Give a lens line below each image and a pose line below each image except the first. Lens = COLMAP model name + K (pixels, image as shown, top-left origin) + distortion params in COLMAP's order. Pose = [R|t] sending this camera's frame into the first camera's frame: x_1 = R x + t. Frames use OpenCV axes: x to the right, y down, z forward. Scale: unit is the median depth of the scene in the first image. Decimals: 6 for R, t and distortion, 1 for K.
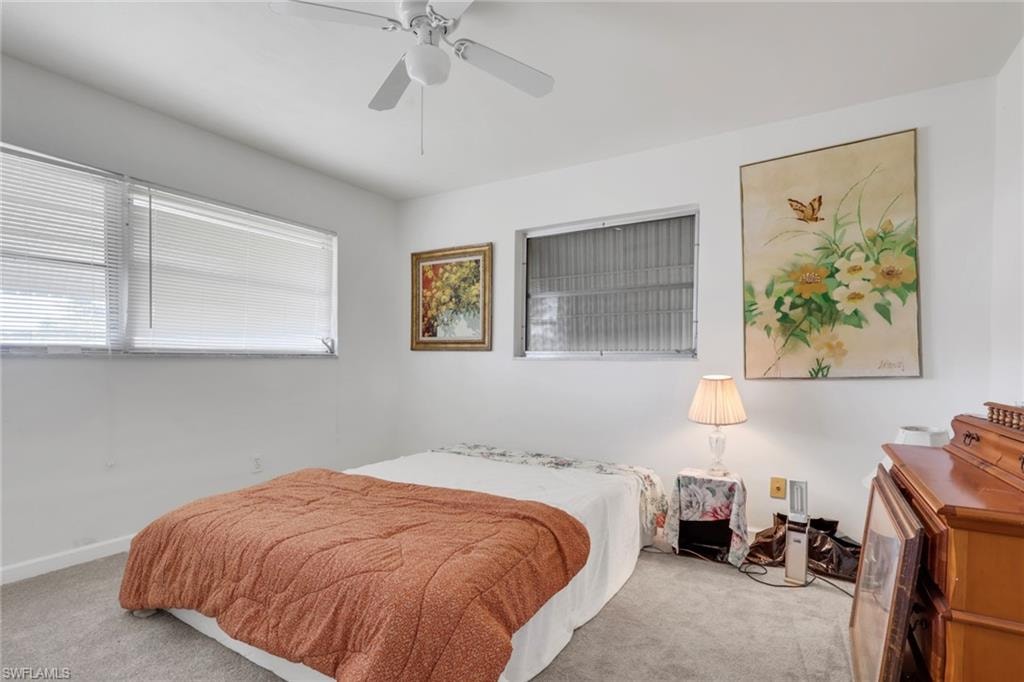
lens RADIAL K [[494.0, 0, 512.3], [0, 494.0, 370.0], [0, 0, 1]] dist [0.001589, 0.000262]
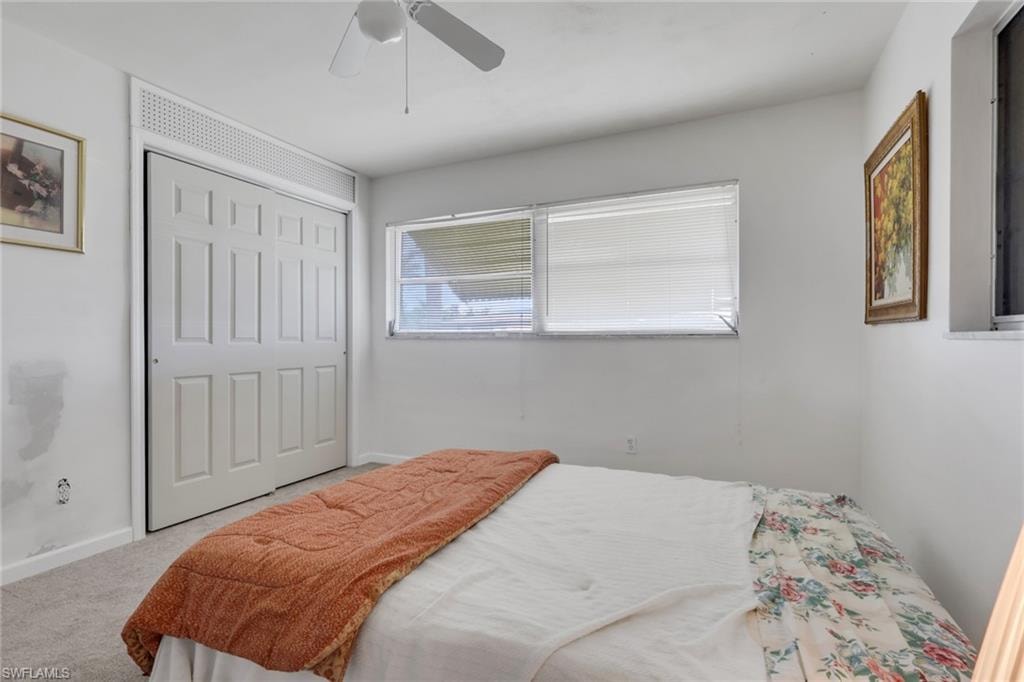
lens RADIAL K [[479.2, 0, 514.6], [0, 479.2, 340.8], [0, 0, 1]] dist [0.002312, 0.000682]
pose [[0.120810, -0.004945, -0.992663, 0.368714], [-0.021262, 0.999745, -0.007568, -0.006900], [0.992448, 0.022020, 0.120674, 0.574311]]
